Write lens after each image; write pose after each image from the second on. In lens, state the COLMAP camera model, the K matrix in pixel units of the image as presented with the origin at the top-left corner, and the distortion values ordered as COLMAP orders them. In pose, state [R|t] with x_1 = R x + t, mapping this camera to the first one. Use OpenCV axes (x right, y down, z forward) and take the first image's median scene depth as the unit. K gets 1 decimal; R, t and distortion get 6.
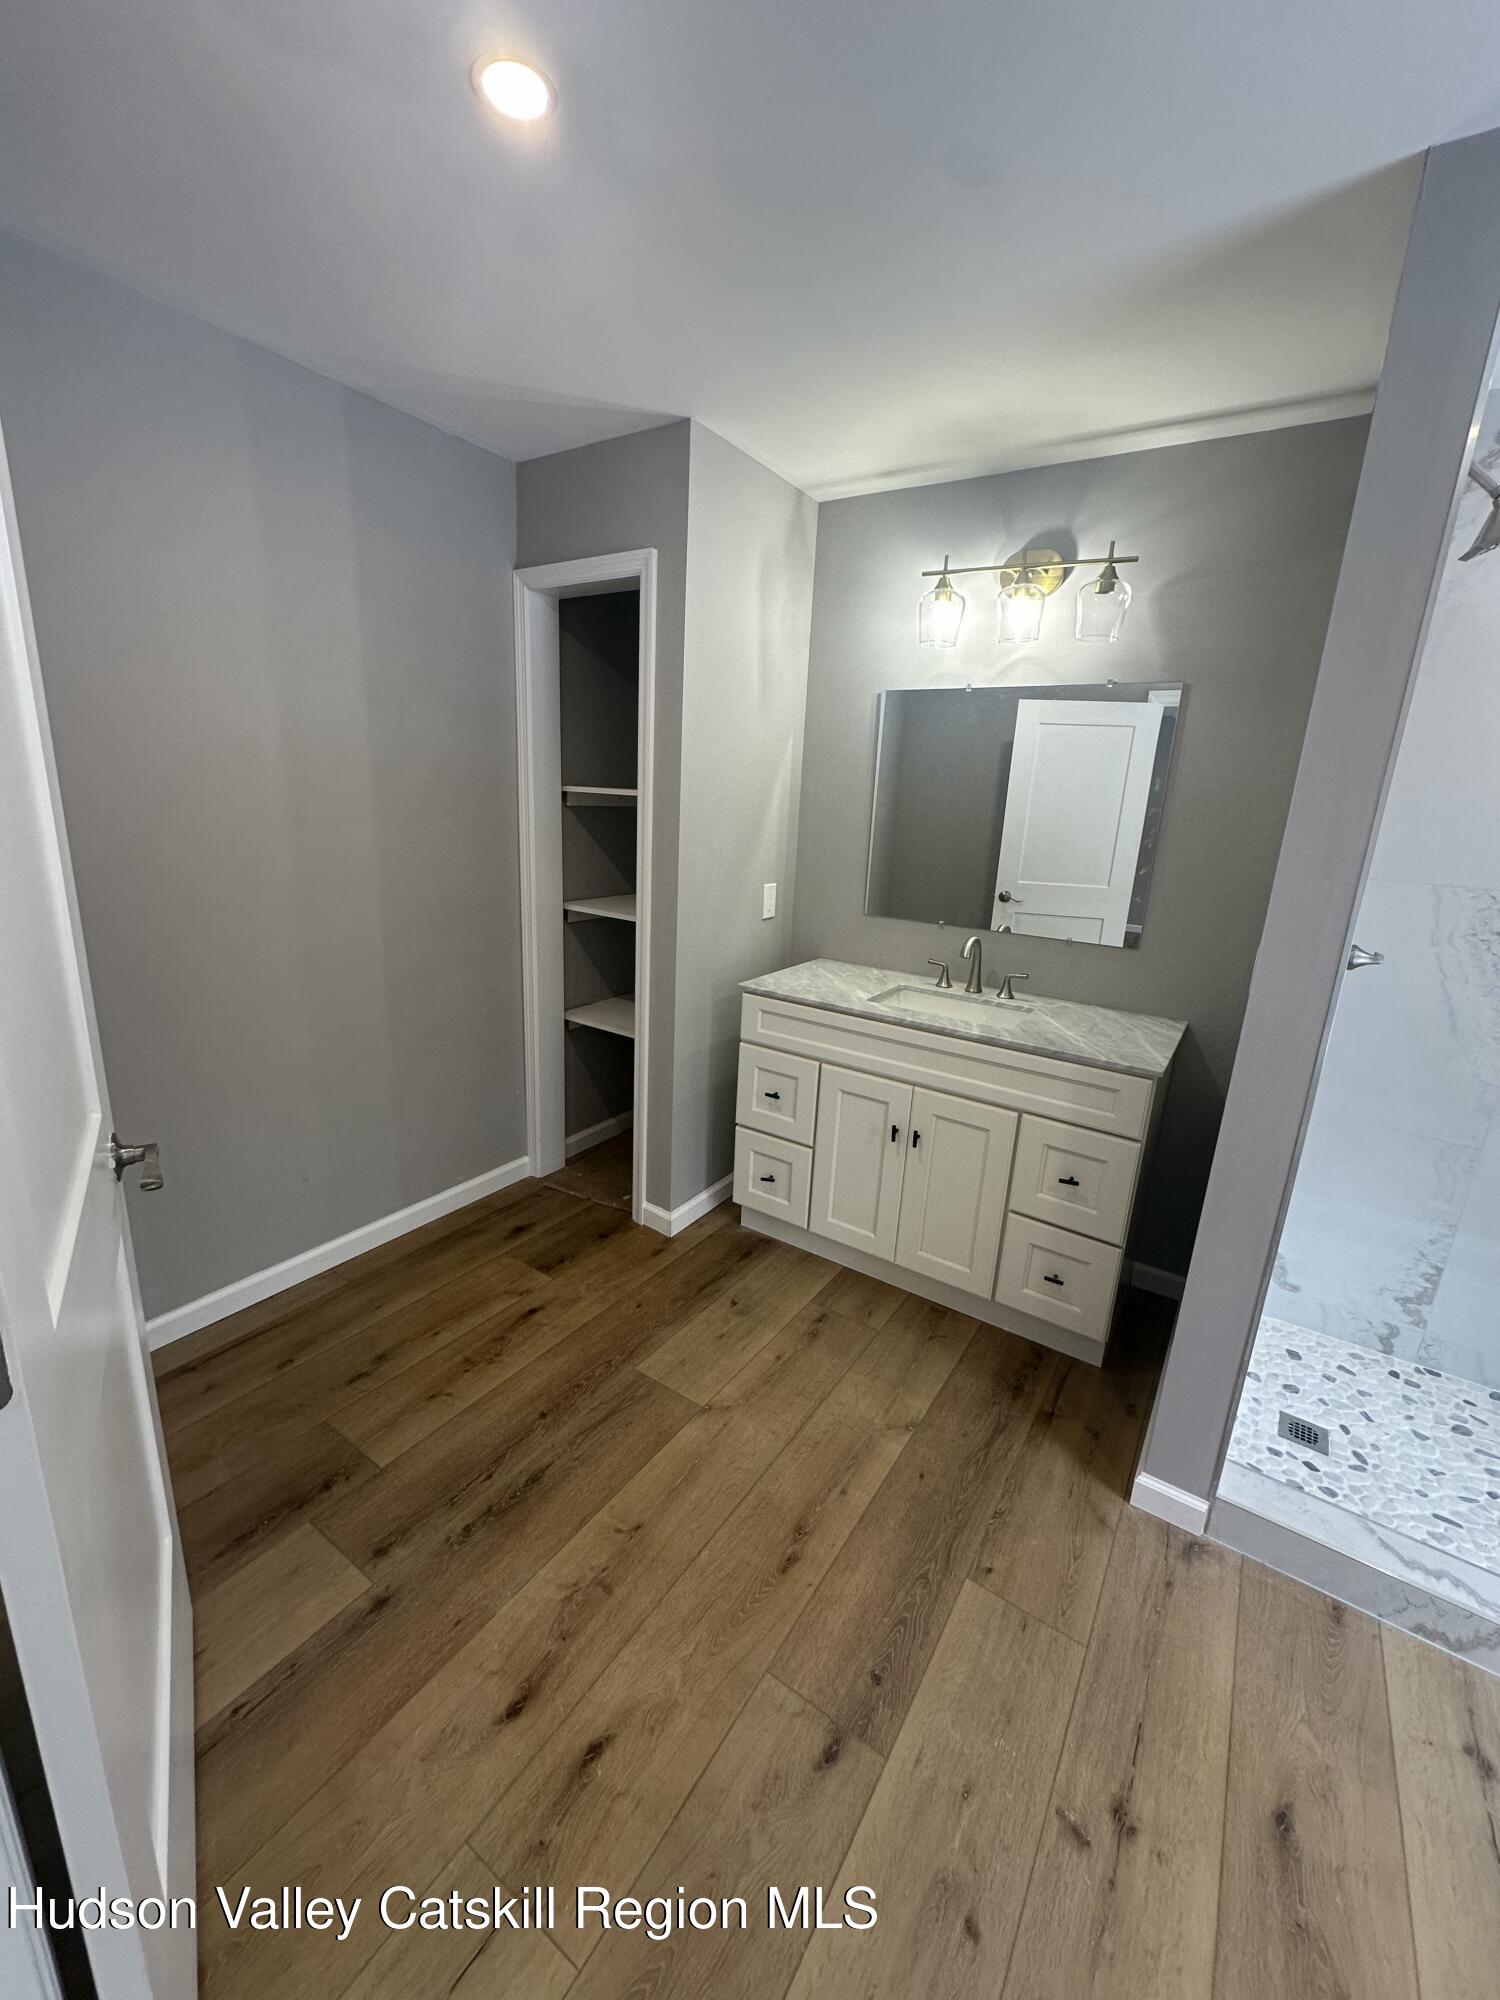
lens RADIAL K [[794.6, 0, 757.8], [0, 794.6, 1001.9], [0, 0, 1]] dist [-0.003398, 0.001050]
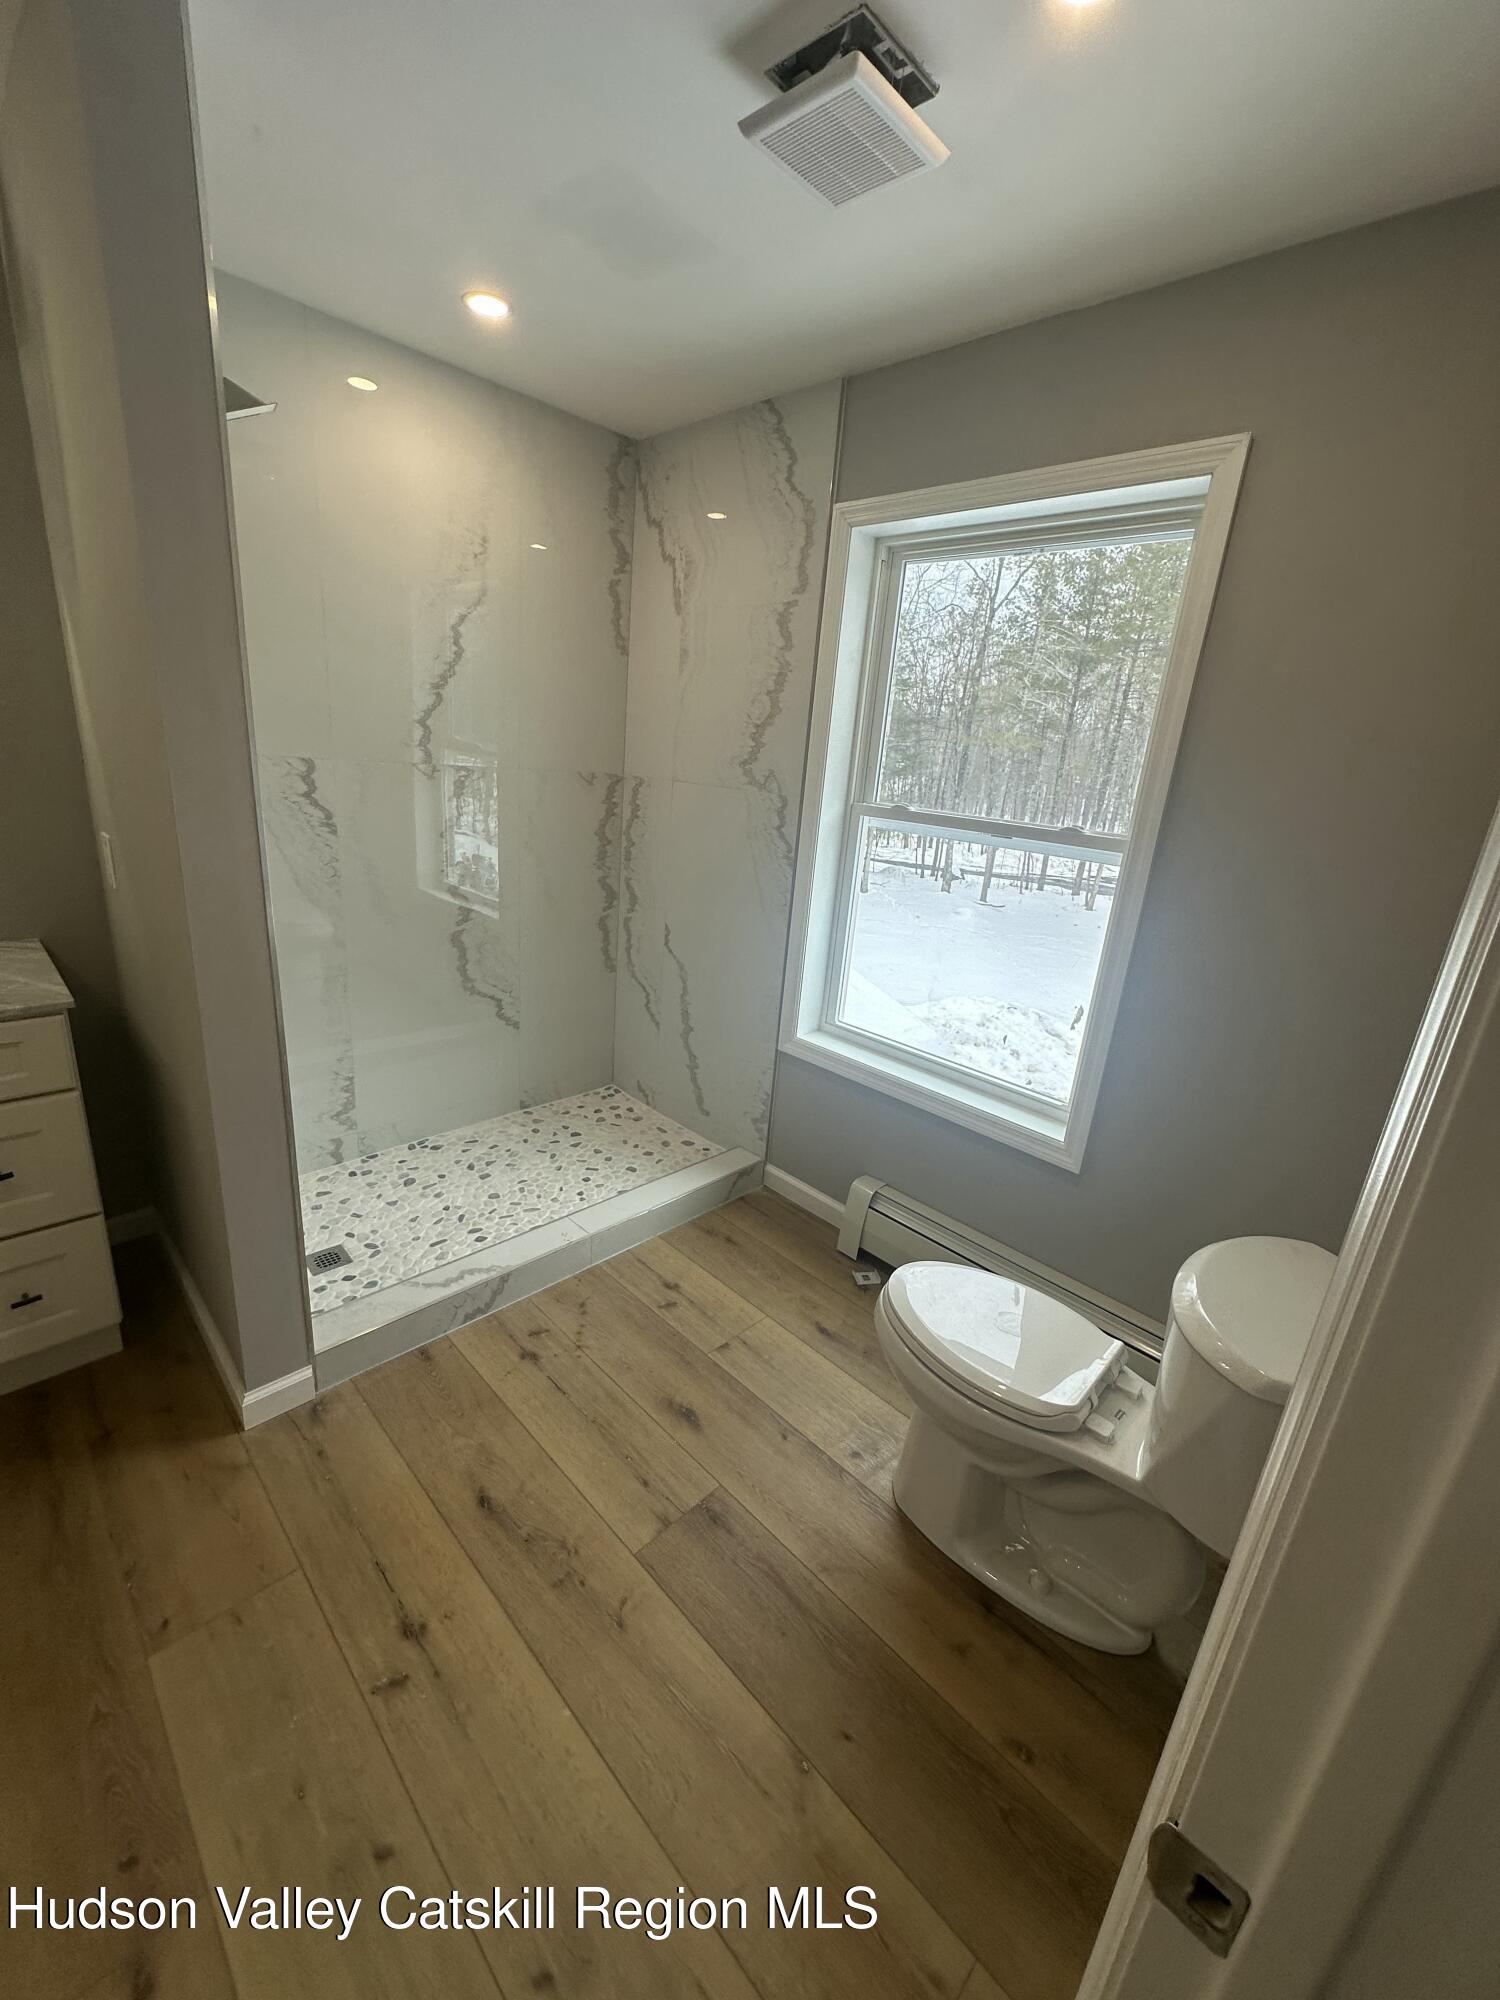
lens RADIAL K [[794.6, 0, 754.1], [0, 794.6, 993.5], [0, 0, 1]] dist [-0.003398, 0.001050]
pose [[0.194083, -0.323395, 0.926147, -0.130276], [0.178597, 0.939969, 0.290795, -0.035931], [-0.964591, 0.108969, 0.240189, 0.114000]]
